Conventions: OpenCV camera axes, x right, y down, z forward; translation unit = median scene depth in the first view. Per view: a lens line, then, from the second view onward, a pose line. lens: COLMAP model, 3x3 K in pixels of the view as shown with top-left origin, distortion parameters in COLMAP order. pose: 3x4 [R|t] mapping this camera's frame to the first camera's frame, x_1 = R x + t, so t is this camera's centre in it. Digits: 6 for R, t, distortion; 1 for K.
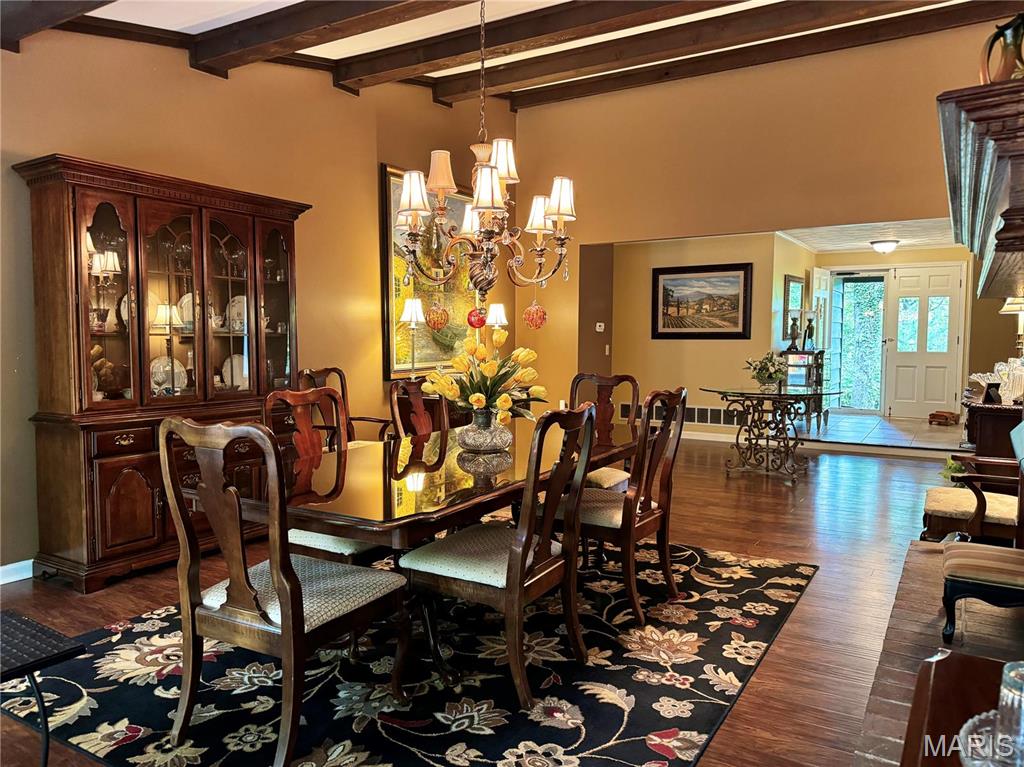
lens RADIAL K [[725.2, 0, 506.7], [0, 725.2, 379.7], [0, 0, 1]] dist [0.120683, -0.243019]
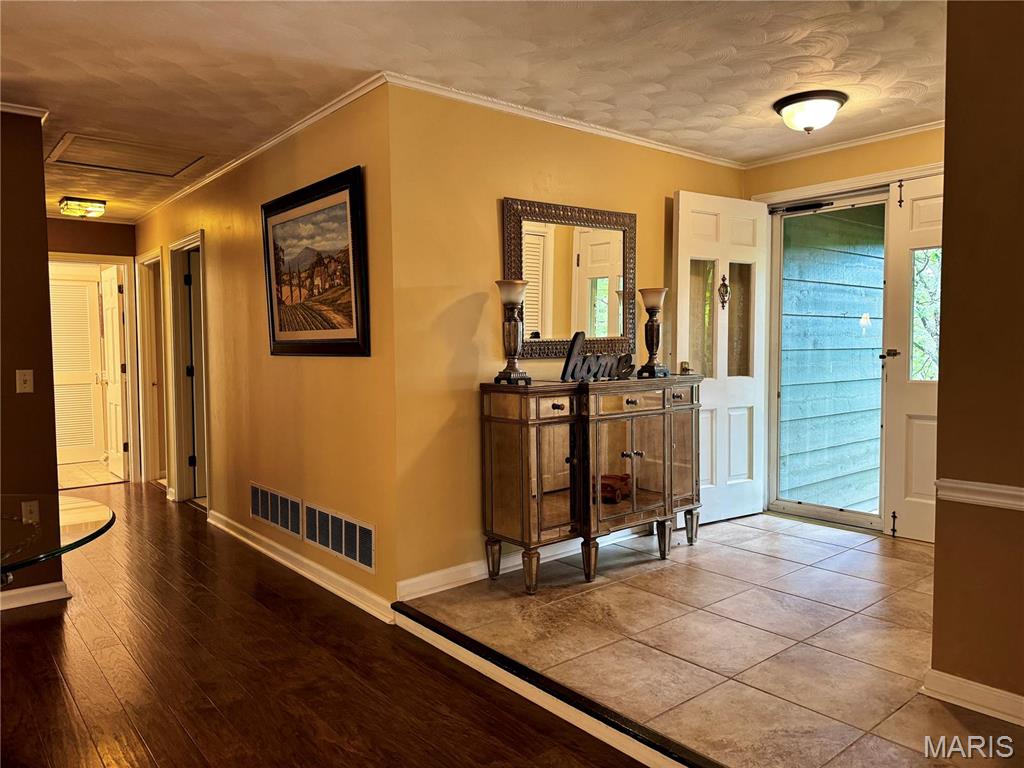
lens RADIAL K [[725.2, 0, 506.7], [0, 725.2, 380.2], [0, 0, 1]] dist [0.120683, -0.243019]
pose [[0.940852, 0.009997, -0.338671, 0.524506], [-0.015417, 0.999792, -0.013318, -0.036841], [0.338467, 0.017752, 0.940811, 0.626438]]
